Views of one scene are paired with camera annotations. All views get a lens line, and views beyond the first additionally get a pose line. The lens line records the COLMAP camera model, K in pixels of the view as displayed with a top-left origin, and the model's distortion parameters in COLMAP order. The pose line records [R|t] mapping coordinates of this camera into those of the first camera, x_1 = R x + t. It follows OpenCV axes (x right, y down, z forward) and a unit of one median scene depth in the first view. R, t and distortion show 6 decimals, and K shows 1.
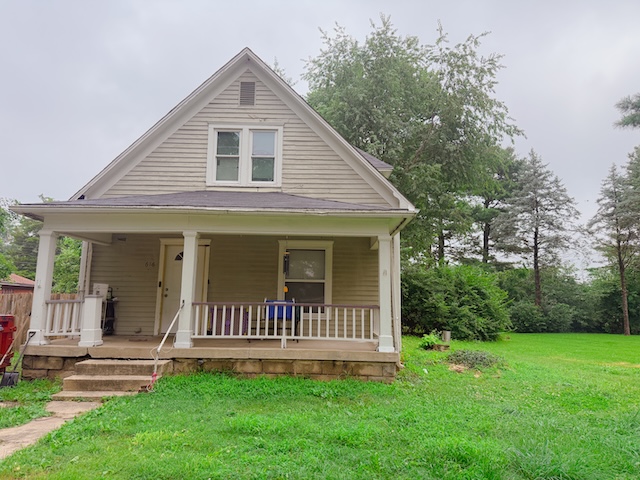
lens RADIAL K [[452.2, 0, 321.5], [0, 452.2, 243.5], [0, 0, 1]] dist [0.039634, -0.060275]
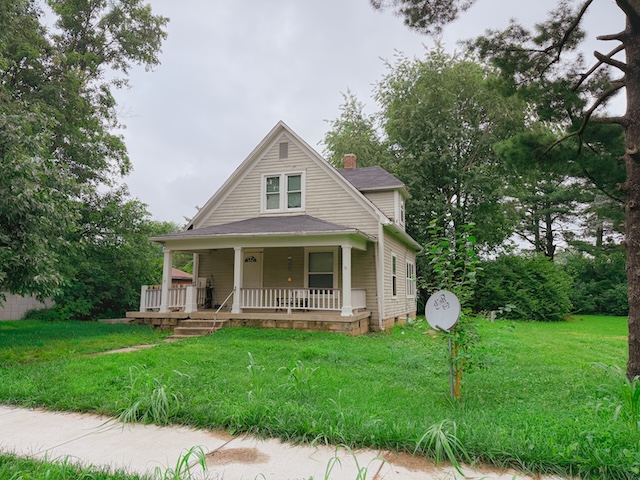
lens RADIAL K [[452.2, 0, 322.6], [0, 452.2, 236.1], [0, 0, 1]] dist [0.039634, -0.060275]
pose [[0.955324, -0.049253, -0.291429, 0.400634], [0.052069, 0.998642, 0.001910, -0.041791], [0.290939, -0.016999, 0.956590, -0.427212]]
